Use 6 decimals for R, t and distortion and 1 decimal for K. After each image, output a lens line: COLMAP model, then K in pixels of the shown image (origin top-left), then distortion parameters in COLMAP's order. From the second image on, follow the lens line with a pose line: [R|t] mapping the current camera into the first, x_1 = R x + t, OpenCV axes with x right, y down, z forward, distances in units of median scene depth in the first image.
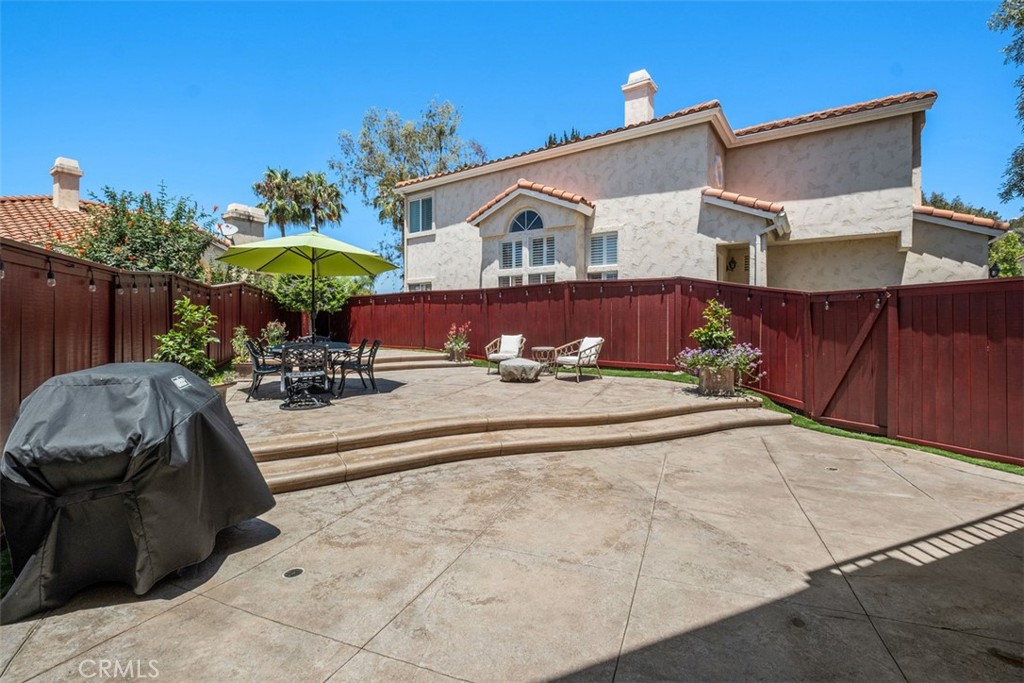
lens RADIAL K [[449.3, 0, 516.3], [0, 449.3, 326.5], [0, 0, 1]] dist [0.003591, -0.007042]
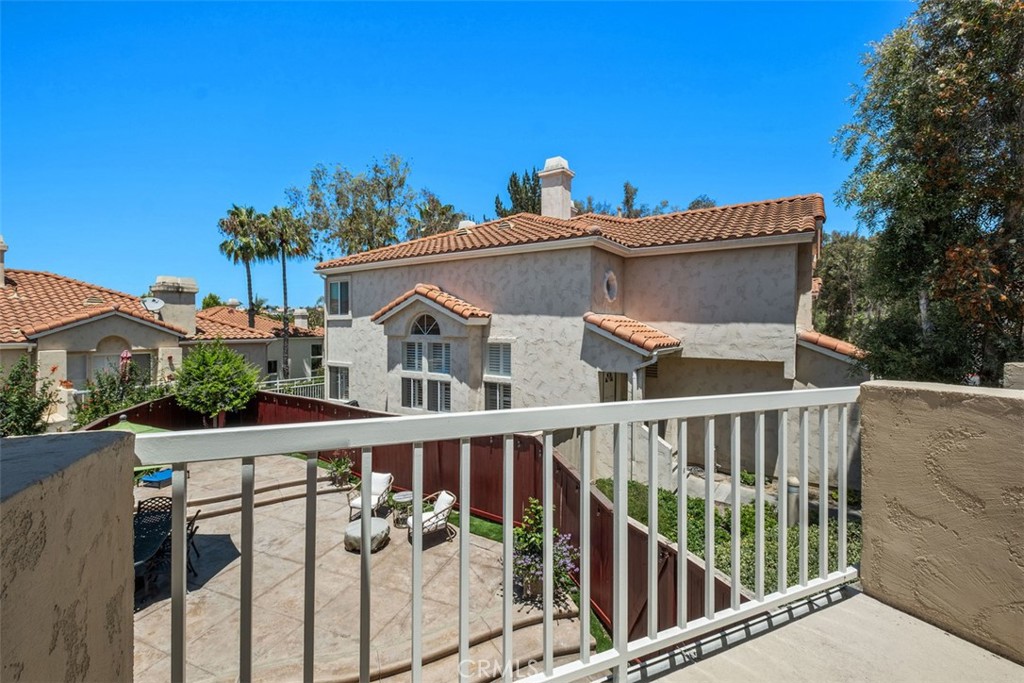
lens RADIAL K [[438.4, 0, 512.9], [0, 438.4, 330.2], [0, 0, 1]] dist [0.002603, -0.006285]
pose [[0.999997, 0.000435, 0.002297, 0.224831], [-0.000455, 0.999961, 0.008862, -0.246932], [-0.002293, -0.008863, 0.999958, 0.038787]]
